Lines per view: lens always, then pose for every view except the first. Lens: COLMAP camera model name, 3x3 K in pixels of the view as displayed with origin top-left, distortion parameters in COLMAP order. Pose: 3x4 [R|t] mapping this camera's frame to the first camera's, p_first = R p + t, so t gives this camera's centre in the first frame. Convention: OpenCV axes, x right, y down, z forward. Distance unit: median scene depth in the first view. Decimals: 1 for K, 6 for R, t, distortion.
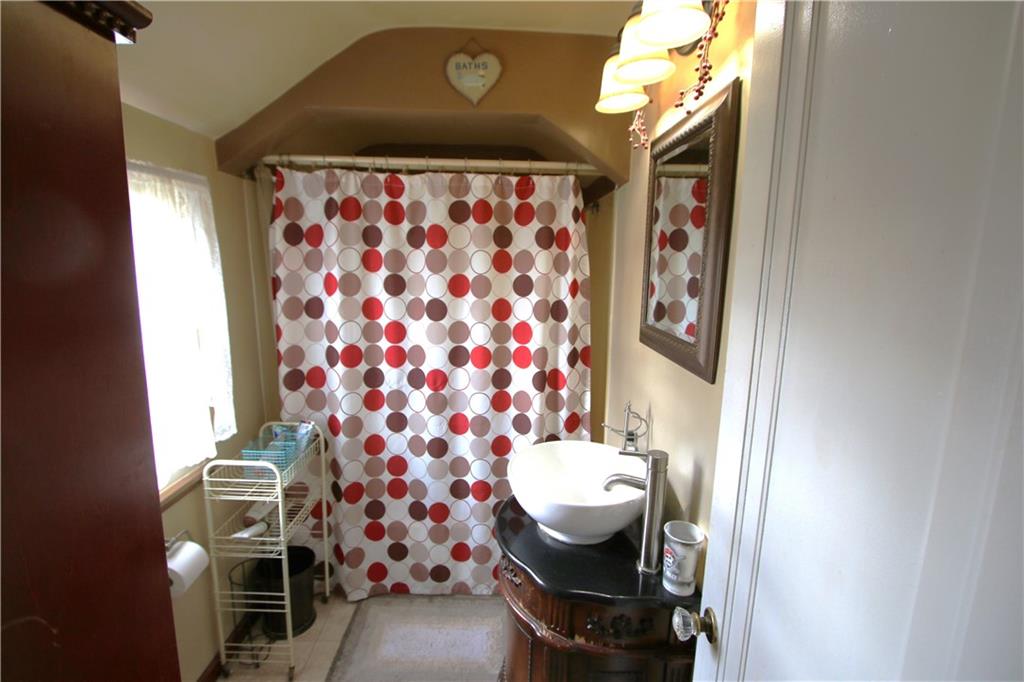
lens RADIAL K [[466.4, 0, 509.2], [0, 466.4, 341.5], [0, 0, 1]] dist [-0.021822, 0.000218]
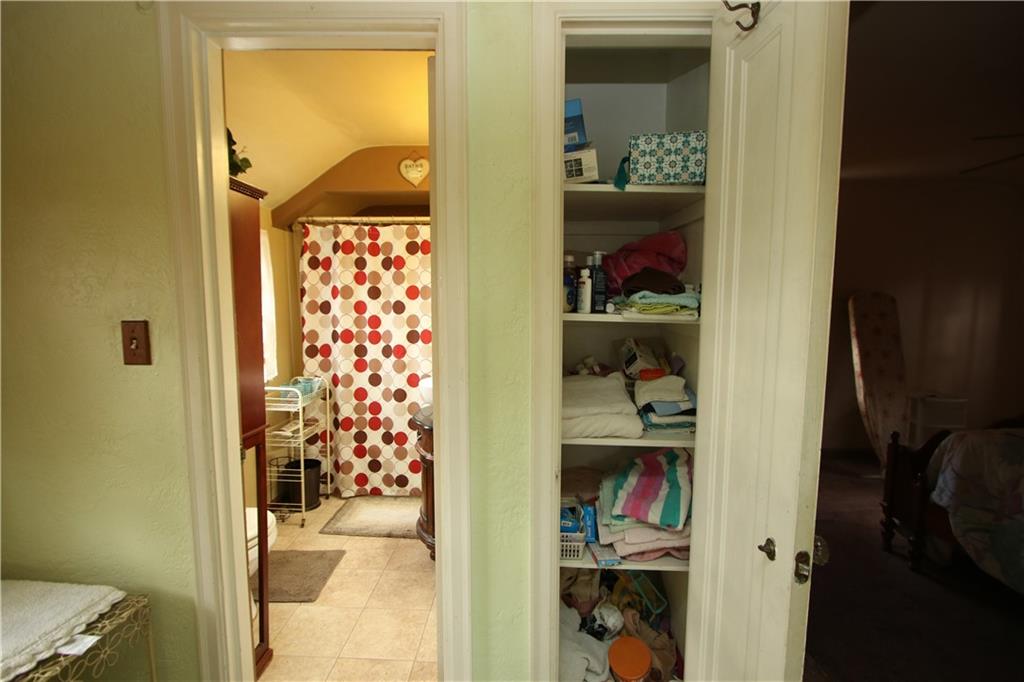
lens RADIAL K [[466.4, 0, 509.2], [0, 466.4, 341.5], [0, 0, 1]] dist [-0.021822, 0.000218]
pose [[0.998471, -0.009792, -0.054404, 0.314174], [0.005202, 0.996462, -0.083878, 0.188416], [0.055033, 0.083466, 0.994990, -0.581335]]
